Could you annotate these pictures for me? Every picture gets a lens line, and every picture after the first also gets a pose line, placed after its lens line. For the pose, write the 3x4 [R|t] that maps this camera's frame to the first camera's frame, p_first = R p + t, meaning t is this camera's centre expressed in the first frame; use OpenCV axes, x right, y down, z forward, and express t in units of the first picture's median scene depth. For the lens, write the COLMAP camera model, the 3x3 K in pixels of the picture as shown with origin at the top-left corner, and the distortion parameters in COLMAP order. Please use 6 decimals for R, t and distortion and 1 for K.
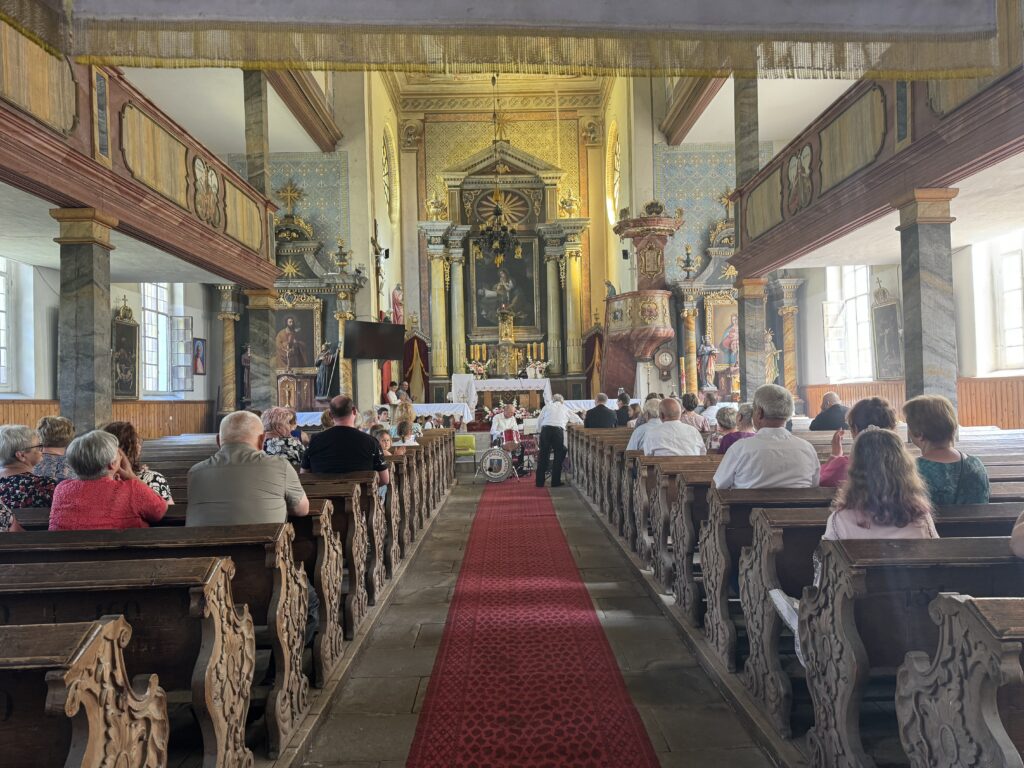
lens RADIAL K [[713.3, 0, 514.2], [0, 713.3, 385.2], [0, 0, 1]] dist [-0.000784, -0.000080]
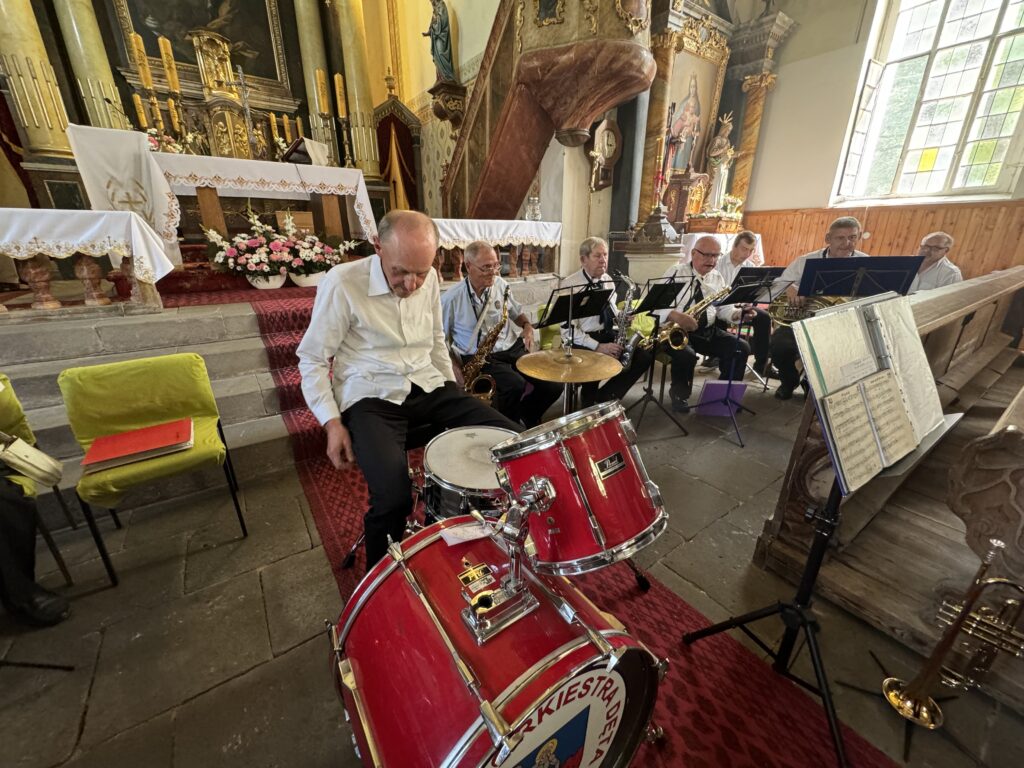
lens RADIAL K [[407.5, 0, 510.8], [0, 407.5, 381.8], [0, 0, 1]] dist [0.000082, 0.000235]
pose [[0.822311, -0.168272, 0.543589, -0.038459], [-0.030070, 0.941092, 0.336810, 0.027001], [-0.568243, -0.293308, 0.768811, 0.681325]]
